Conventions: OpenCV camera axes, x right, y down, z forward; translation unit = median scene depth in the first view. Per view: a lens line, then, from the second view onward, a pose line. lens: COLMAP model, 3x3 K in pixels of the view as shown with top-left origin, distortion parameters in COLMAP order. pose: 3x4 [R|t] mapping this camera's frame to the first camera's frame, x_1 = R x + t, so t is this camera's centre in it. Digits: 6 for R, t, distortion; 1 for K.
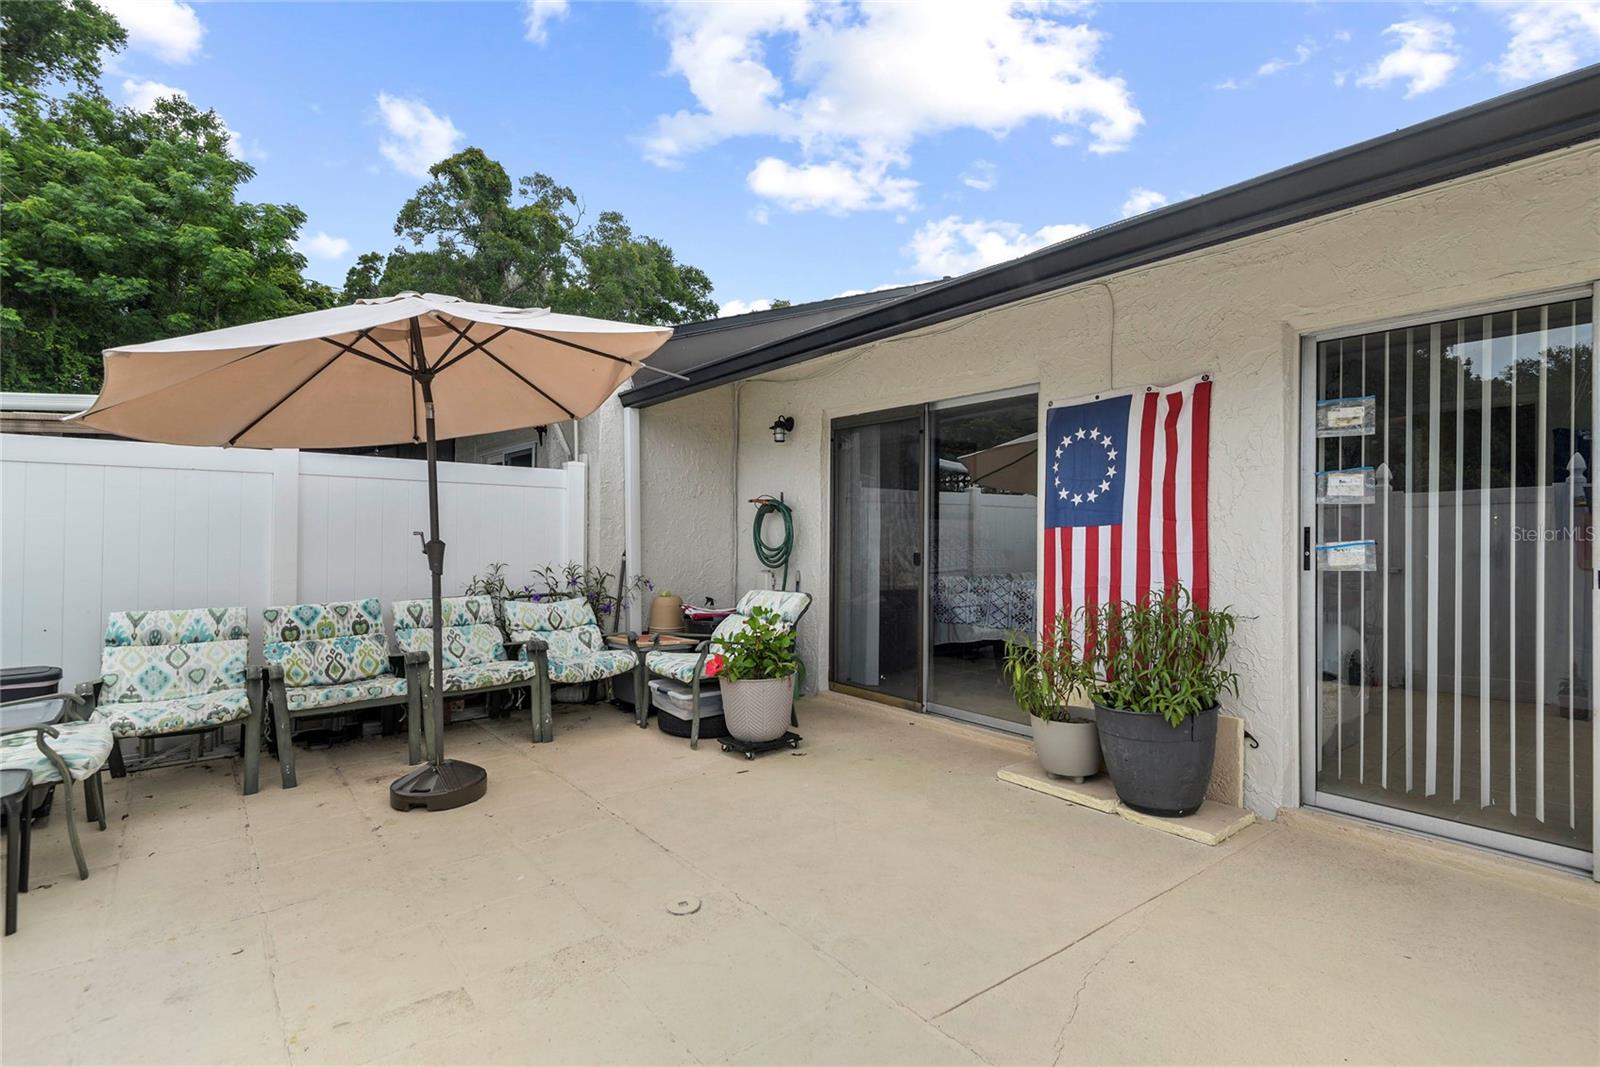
lens RADIAL K [[783.5, 0, 788.8], [0, 783.5, 525.9], [0, 0, 1]] dist [0.016294, -0.007243]
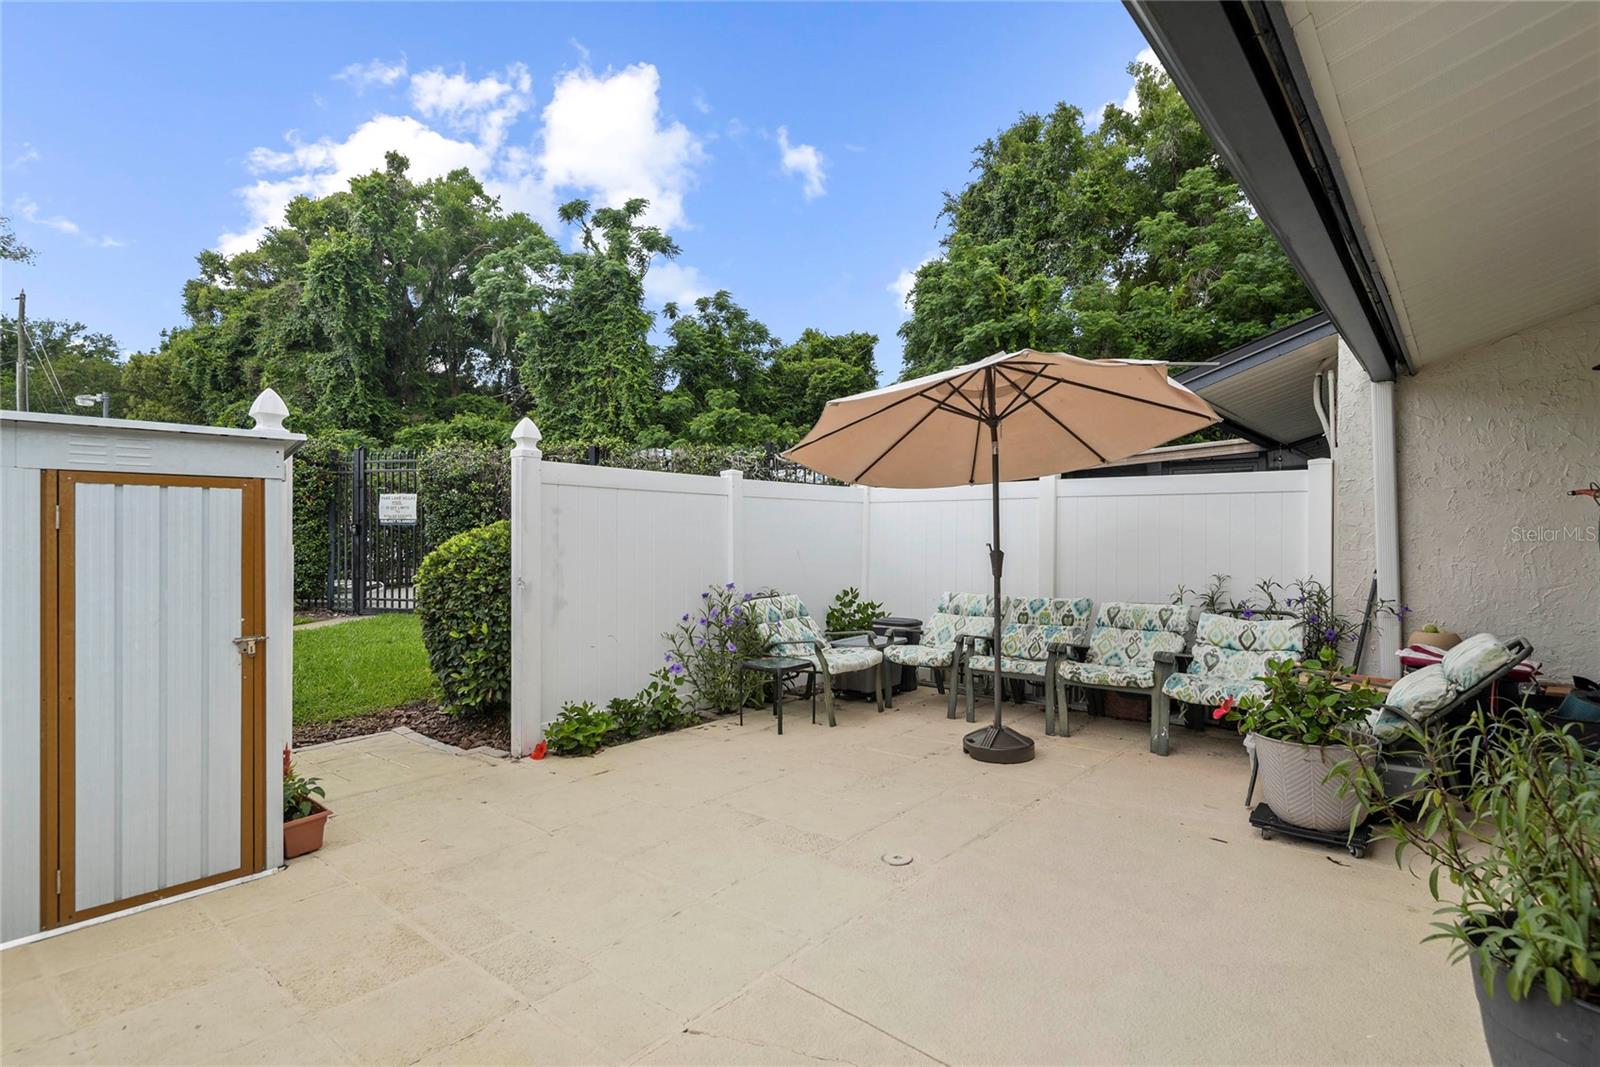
lens RADIAL K [[783.5, 0, 795.7], [0, 783.5, 537.6], [0, 0, 1]] dist [0.016294, -0.007243]
pose [[0.171775, 0.000574, -0.985136, 0.638169], [0.010546, 0.999941, 0.002421, -0.007793], [0.985080, -0.010805, 0.171759, 0.404115]]
